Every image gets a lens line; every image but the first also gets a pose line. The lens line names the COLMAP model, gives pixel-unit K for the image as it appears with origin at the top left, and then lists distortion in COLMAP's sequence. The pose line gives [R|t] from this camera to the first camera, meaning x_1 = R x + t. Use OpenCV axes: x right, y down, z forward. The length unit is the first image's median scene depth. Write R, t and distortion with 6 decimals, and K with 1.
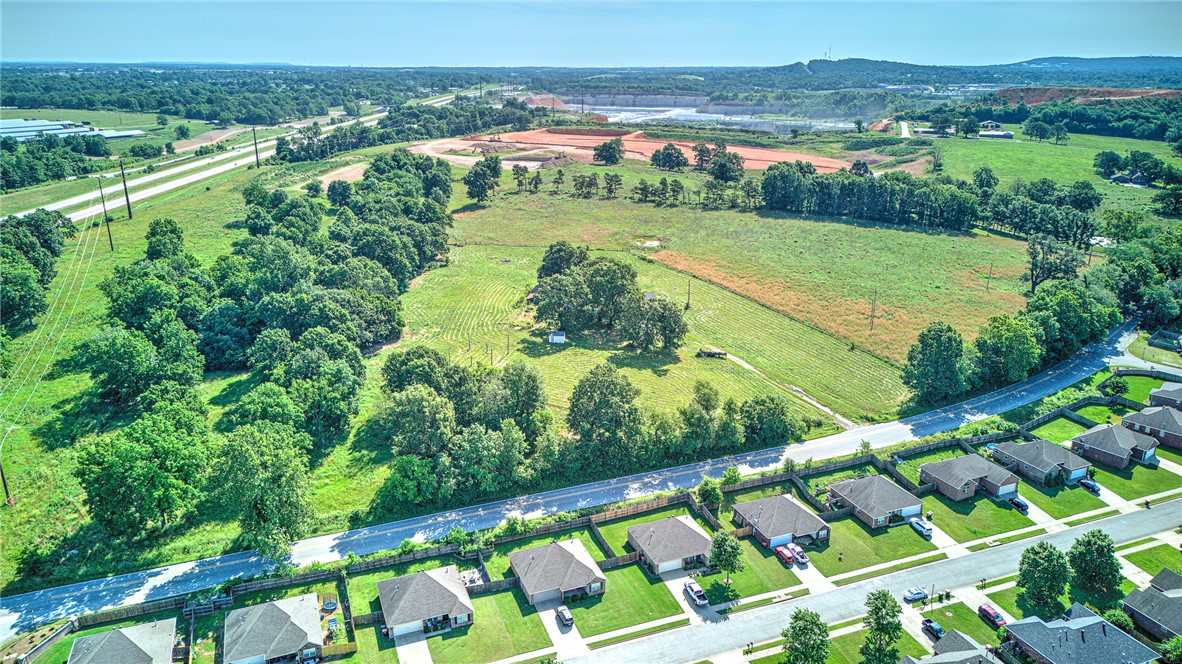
lens RADIAL K [[826.6, 0, 591.0], [0, 826.6, 332.0], [0, 0, 1]] dist [0.077224, -0.080223]
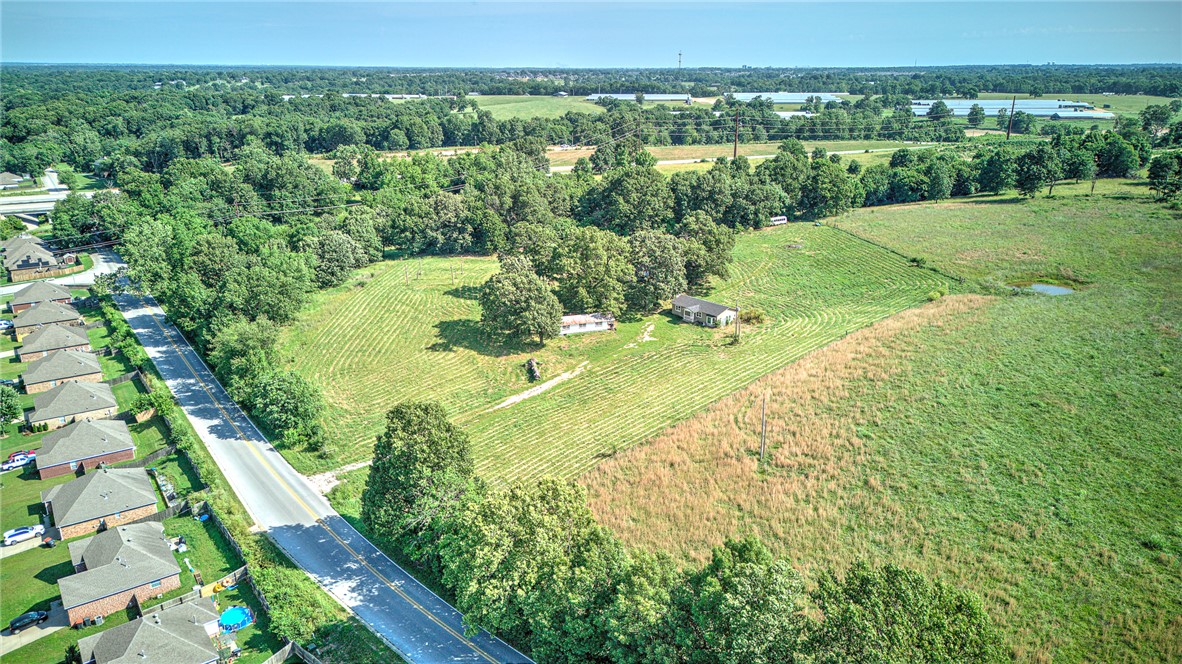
lens RADIAL K [[826.6, 0, 591.0], [0, 826.6, 332.0], [0, 0, 1]] dist [0.077224, -0.080223]
pose [[0.234903, 0.292641, -0.926921, 0.892597], [-0.297636, 0.929453, 0.218013, -0.190435], [0.925329, 0.224673, 0.305432, 0.930388]]
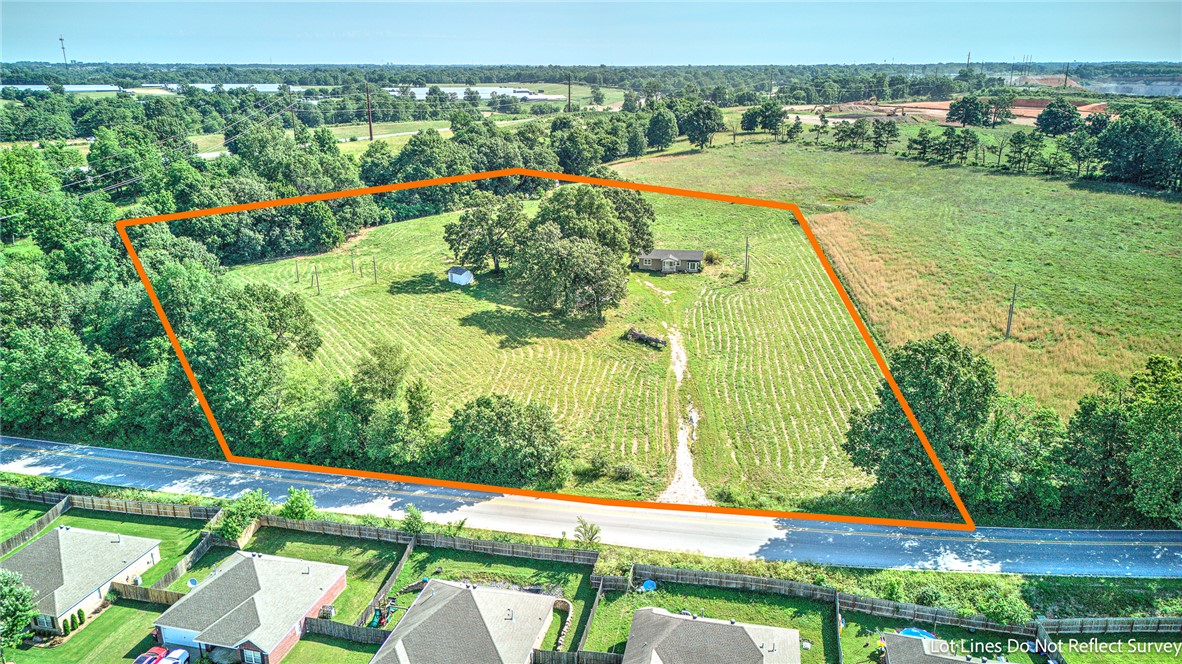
lens RADIAL K [[826.6, 0, 591.0], [0, 826.6, 332.0], [0, 0, 1]] dist [0.077224, -0.080223]
pose [[0.814783, 0.173867, -0.553082, 0.510885], [-0.174806, 0.983251, 0.051576, -0.003595], [0.552785, 0.054658, 0.831529, 0.521681]]
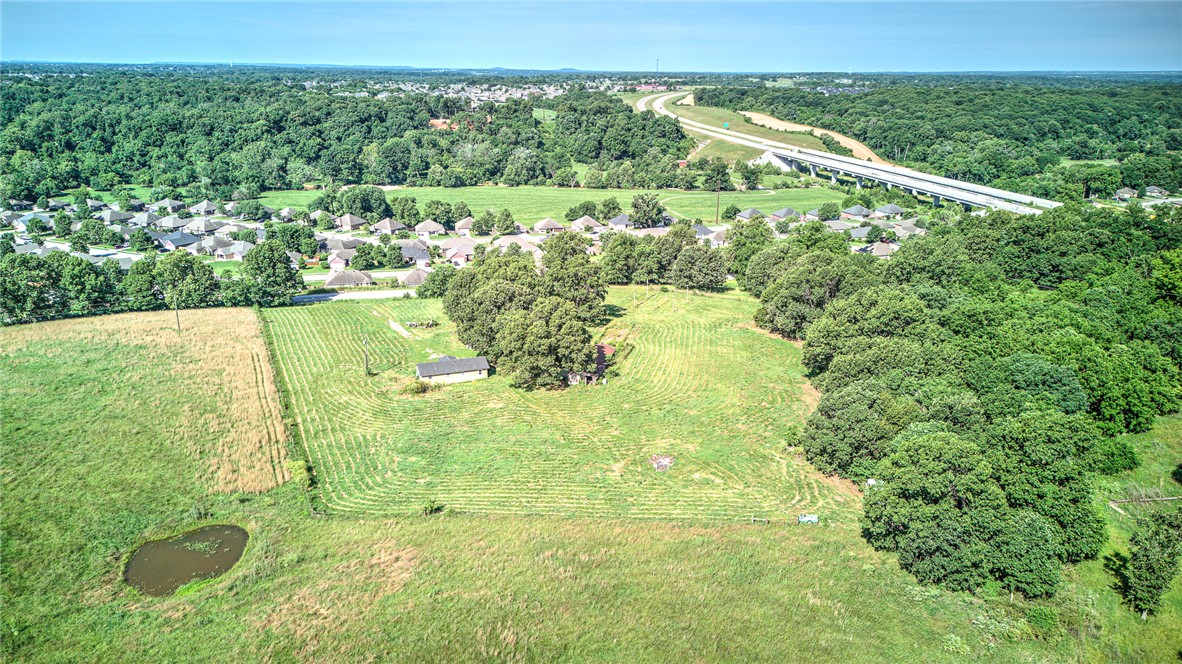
lens RADIAL K [[849.2, 0, 591.0], [0, 849.2, 332.0], [0, 0, 1]] dist [0.083960, -0.108998]
pose [[-0.992976, -0.043397, 0.110072, -0.172190], [0.027338, 0.820985, 0.570295, -0.576731], [-0.115116, 0.569299, -0.814031, 1.995052]]
